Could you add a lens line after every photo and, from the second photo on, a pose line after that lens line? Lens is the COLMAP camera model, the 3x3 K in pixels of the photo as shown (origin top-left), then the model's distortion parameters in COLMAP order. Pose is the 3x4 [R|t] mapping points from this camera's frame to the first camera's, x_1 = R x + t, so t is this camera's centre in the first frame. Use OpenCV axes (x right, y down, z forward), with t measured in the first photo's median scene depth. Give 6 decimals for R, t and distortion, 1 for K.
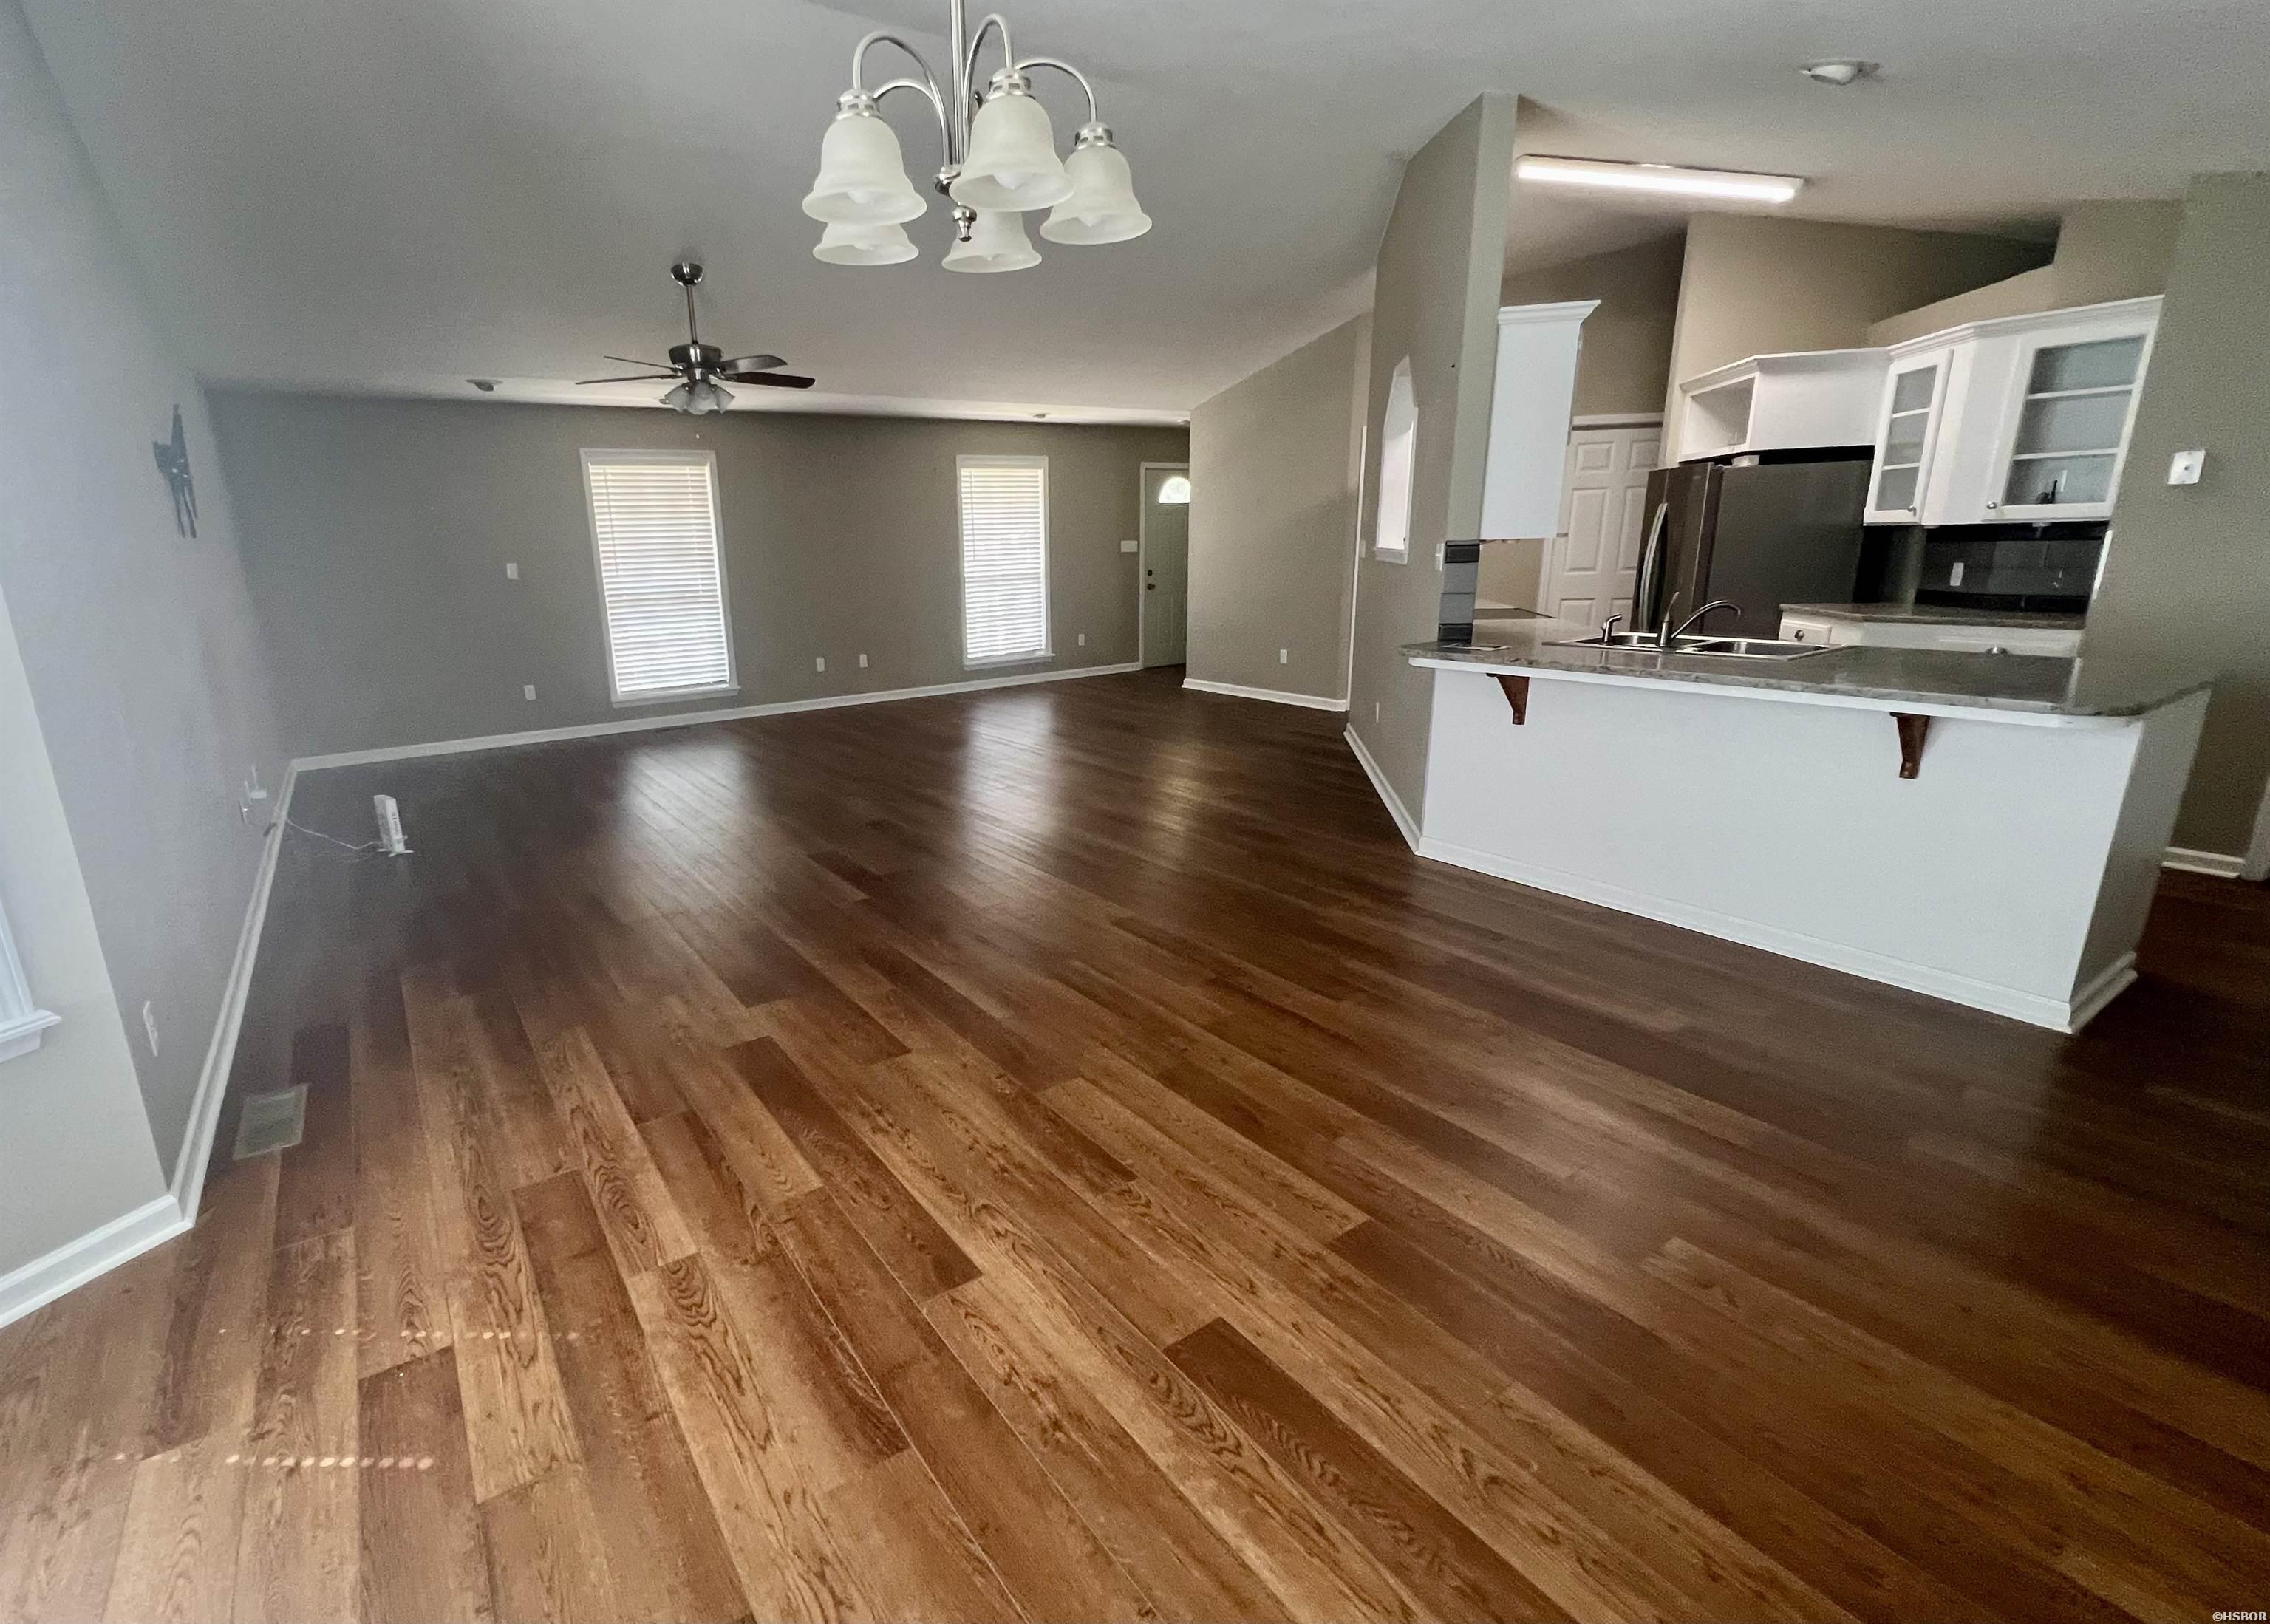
lens RADIAL K [[1008.2, 0, 1005.7], [0, 1008.2, 814.5], [0, 0, 1]] dist [0.001551, 0.000047]
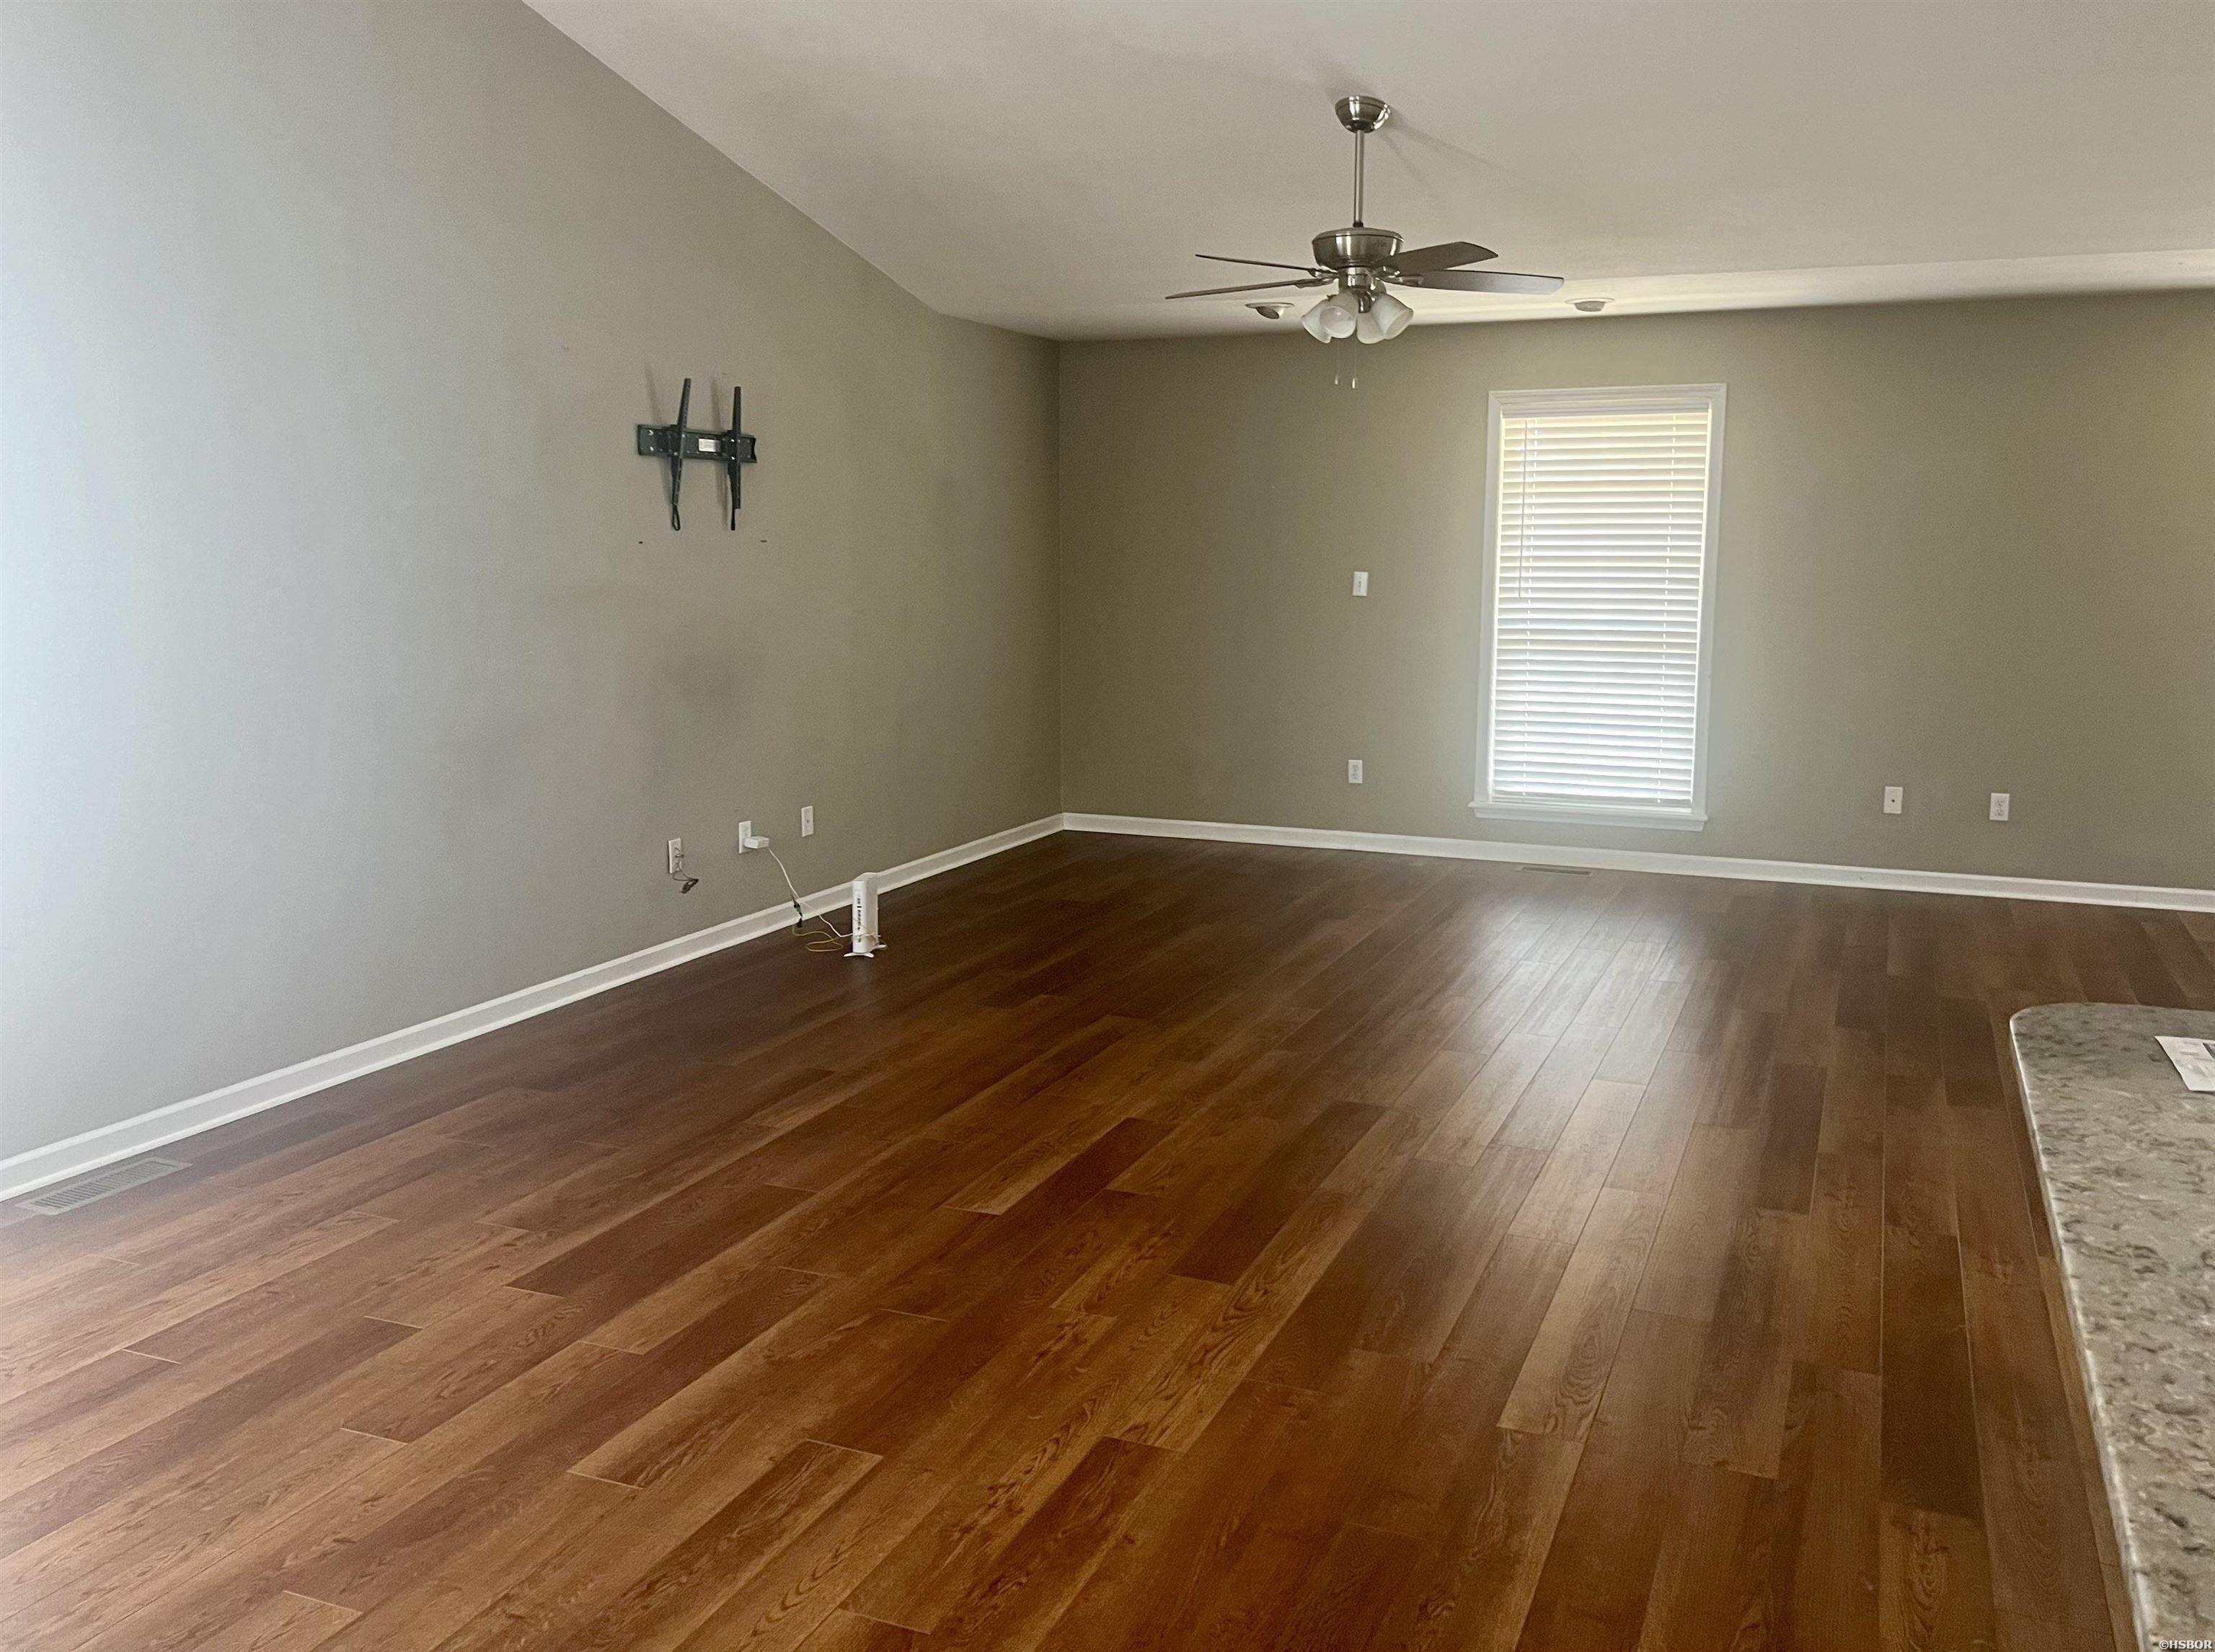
lens RADIAL K [[1741.6, 0, 1107.5], [0, 1741.6, 826.0], [0, 0, 1]] dist [0.003395, 0.000474]
pose [[0.584421, 0.166145, -0.794259, 0.753826], [-0.235054, 0.971511, 0.030269, -0.203566], [0.776660, 0.169004, 0.606825, 0.539431]]
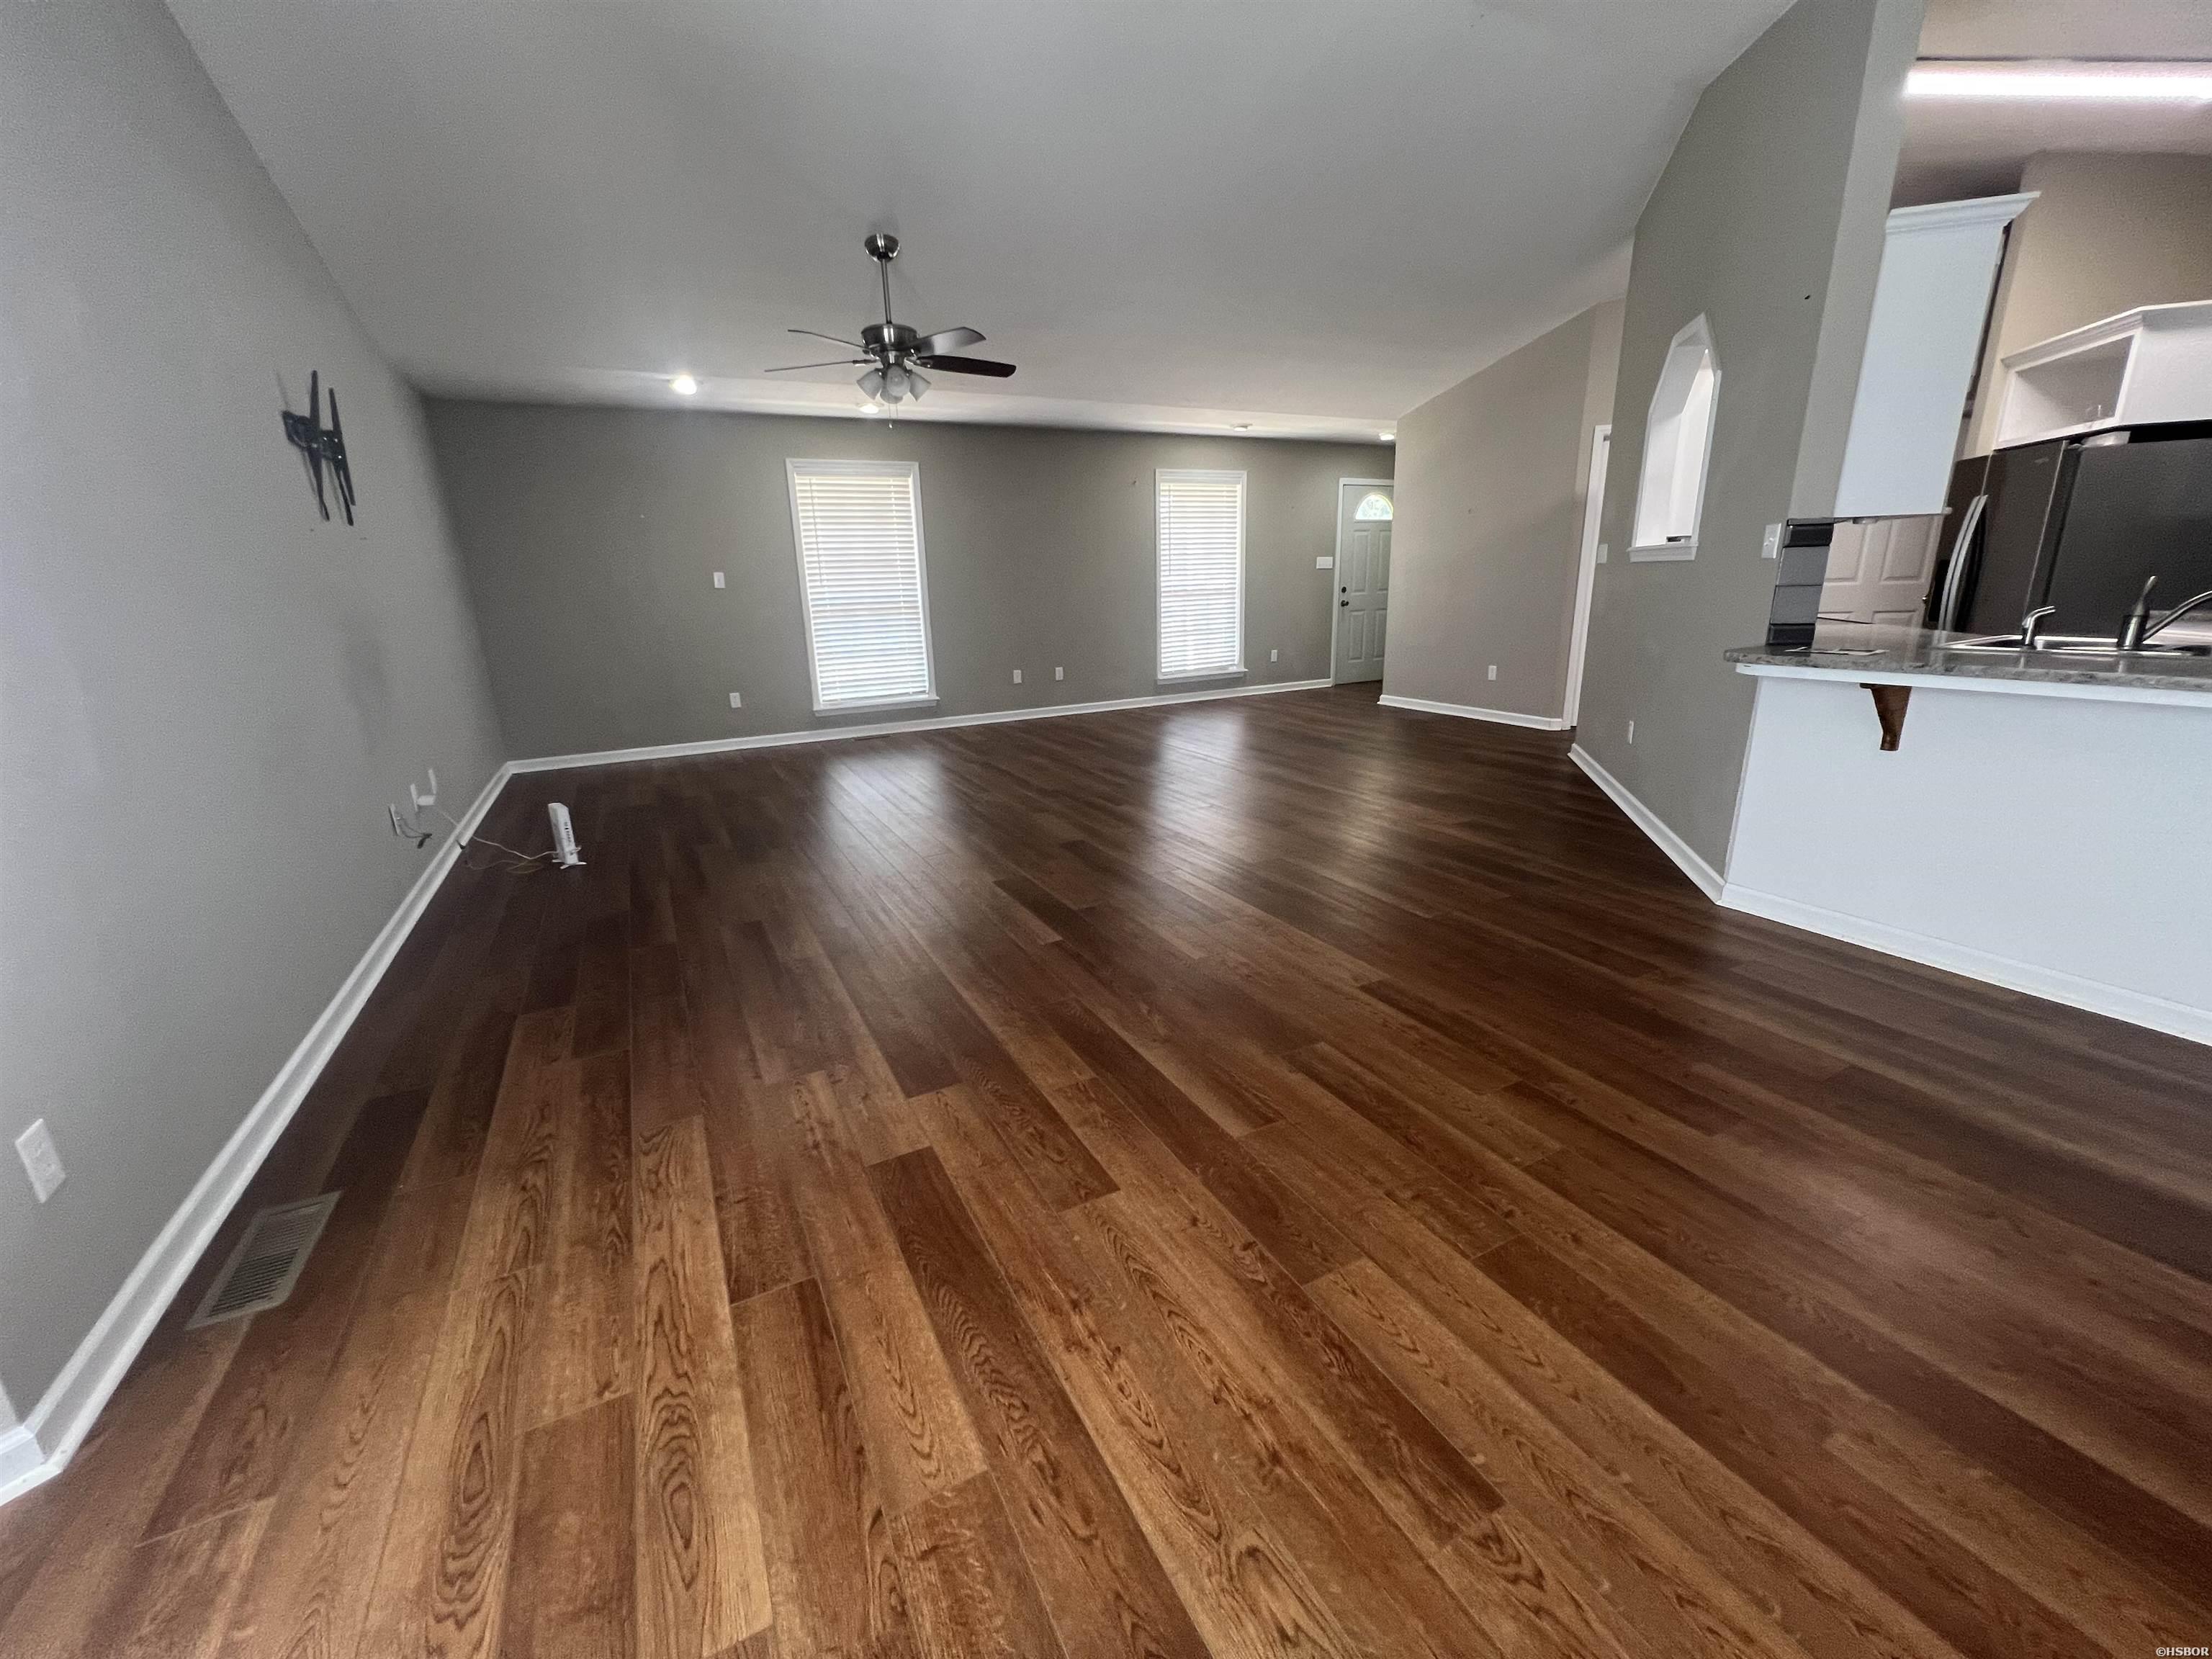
lens RADIAL K [[898.0, 0, 1106.0], [0, 898.0, 829.5], [0, 0, 1]] dist [0.000352, 0.000017]
pose [[0.996259, 0.024256, -0.082944, -0.046858], [-0.023140, 0.999629, 0.014390, -0.028375], [0.083262, -0.012417, 0.996450, 0.300913]]
